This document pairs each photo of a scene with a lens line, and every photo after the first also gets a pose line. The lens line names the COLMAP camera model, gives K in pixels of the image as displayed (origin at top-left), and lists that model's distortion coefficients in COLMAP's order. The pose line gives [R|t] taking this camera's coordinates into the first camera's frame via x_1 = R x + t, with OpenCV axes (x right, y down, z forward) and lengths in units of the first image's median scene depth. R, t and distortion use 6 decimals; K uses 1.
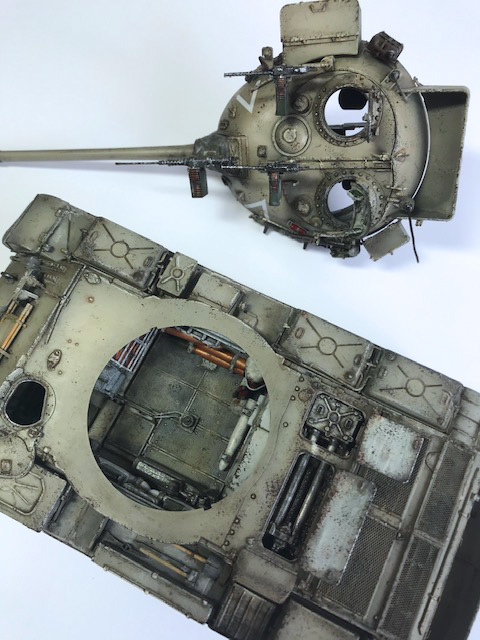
lens RADIAL K [[509.3, 0, 240.0], [0, 509.3, 320.0], [0, 0, 1]] dist [0.049423, -0.001382]
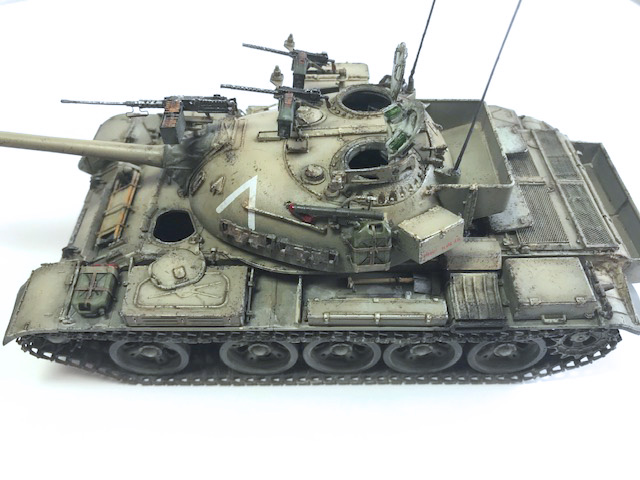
lens RADIAL K [[509.3, 0, 320.0], [0, 509.3, 240.0], [0, 0, 1]] dist [0.049423, -0.001382]
pose [[0.895108, -0.312973, 0.317538, -0.525643], [0.422943, 0.821407, -0.382635, 0.725117], [-0.141073, 0.476800, 0.867617, 0.153477]]
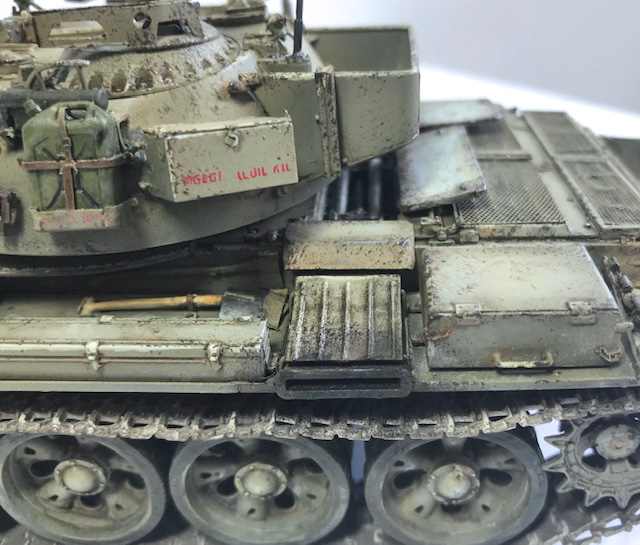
lens RADIAL K [[670.6, 0, 332.7], [0, 670.6, 272.6], [0, 0, 1]] dist [0.092084, -0.010562]
pose [[0.916329, -0.193699, 0.350459, -0.183498], [0.386227, 0.658542, -0.645873, 0.889983], [-0.105687, 0.727189, 0.678253, 0.603708]]
